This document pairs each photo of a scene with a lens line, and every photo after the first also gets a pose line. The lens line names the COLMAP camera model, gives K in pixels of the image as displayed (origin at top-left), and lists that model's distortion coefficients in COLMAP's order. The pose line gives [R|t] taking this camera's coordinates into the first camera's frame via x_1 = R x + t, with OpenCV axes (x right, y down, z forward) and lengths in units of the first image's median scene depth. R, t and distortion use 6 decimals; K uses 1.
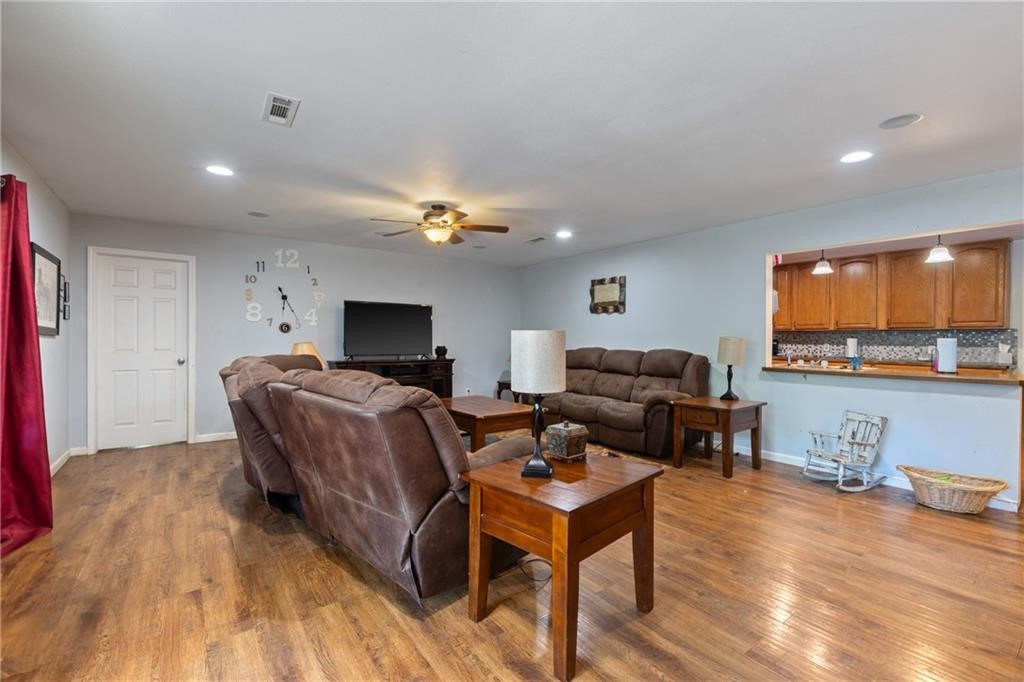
lens RADIAL K [[454.5, 0, 511.6], [0, 454.5, 344.1], [0, 0, 1]] dist [-0.000102, 0.000104]
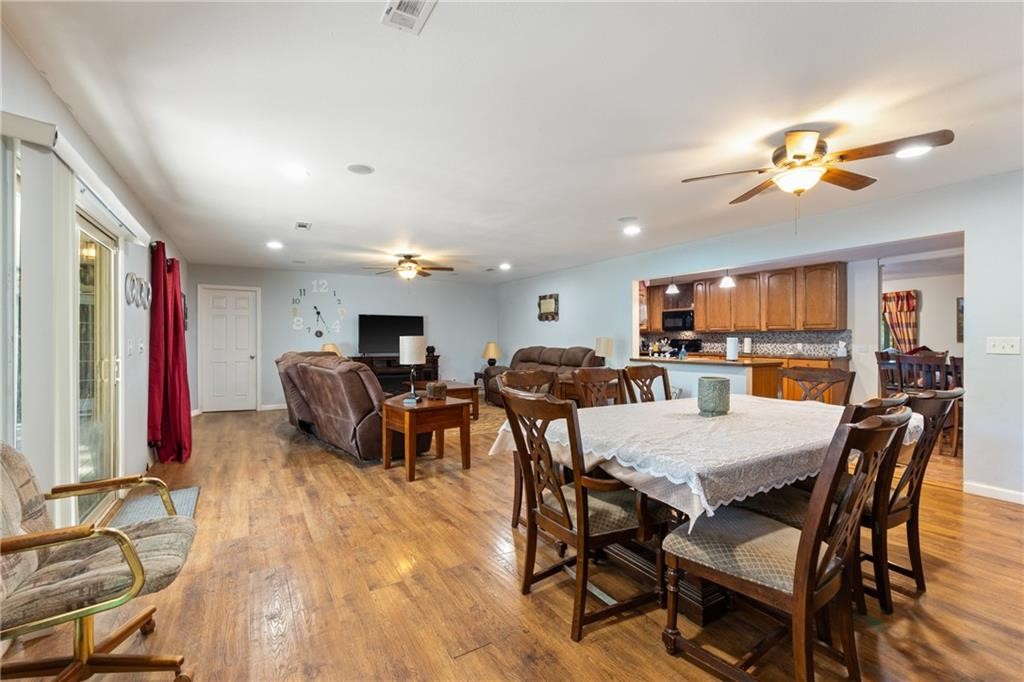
lens RADIAL K [[454.5, 0, 513.5], [0, 454.5, 343.8], [0, 0, 1]] dist [-0.000102, 0.000104]
pose [[0.995501, -0.006981, -0.094491, 0.241159], [0.006569, 0.999968, -0.004669, 0.006353], [0.094520, 0.004028, 0.995515, -0.362326]]
